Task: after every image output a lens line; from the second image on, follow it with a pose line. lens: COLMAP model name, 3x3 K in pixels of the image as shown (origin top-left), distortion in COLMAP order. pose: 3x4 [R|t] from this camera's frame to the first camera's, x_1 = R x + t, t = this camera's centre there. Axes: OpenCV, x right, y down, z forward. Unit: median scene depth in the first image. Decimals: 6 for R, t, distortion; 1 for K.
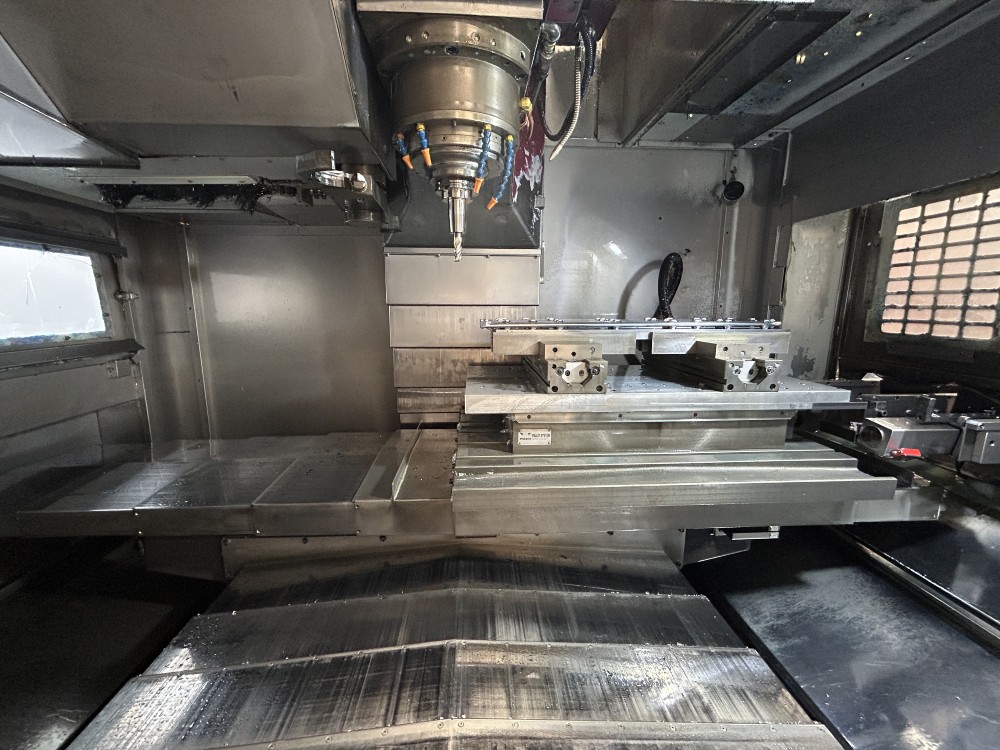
lens RADIAL K [[407.2, 0, 500.0], [0, 407.2, 375.0], [0, 0, 1]] dist [0.001683, 0.000152]
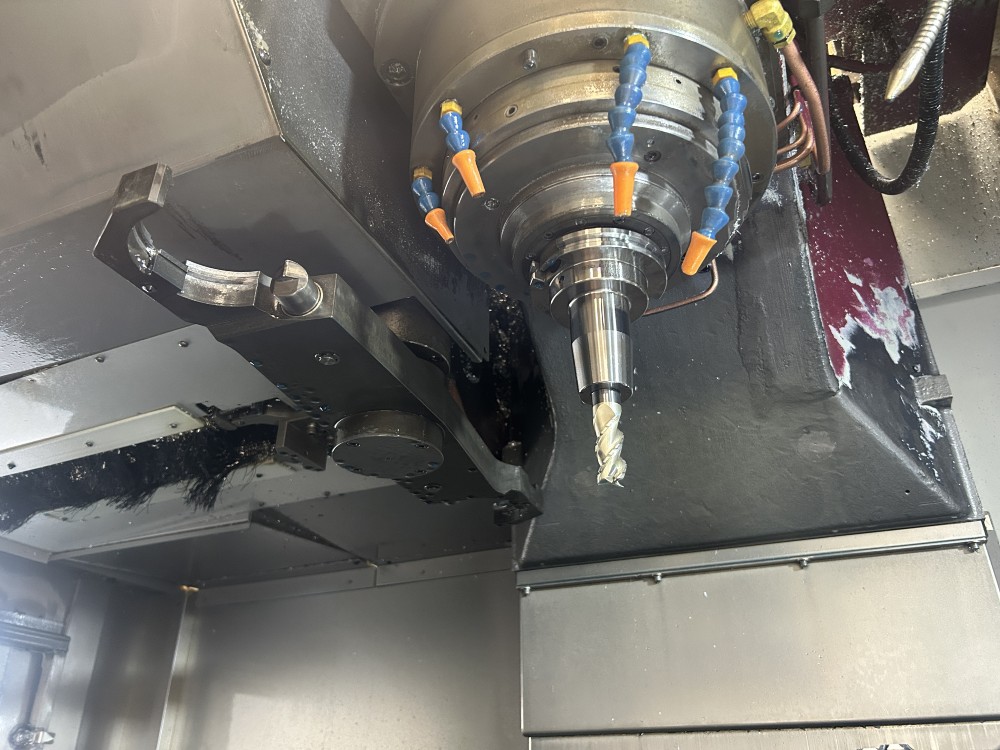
lens RADIAL K [[764.7, 0, 500.0], [0, 764.7, 375.0], [0, 0, 1]] dist [0.001522, -0.006776]
pose [[0.892458, -0.225001, -0.391017, 0.029008], [-0.070227, 0.786891, -0.613083, -0.016631], [0.445632, 0.574610, 0.686466, 0.404969]]
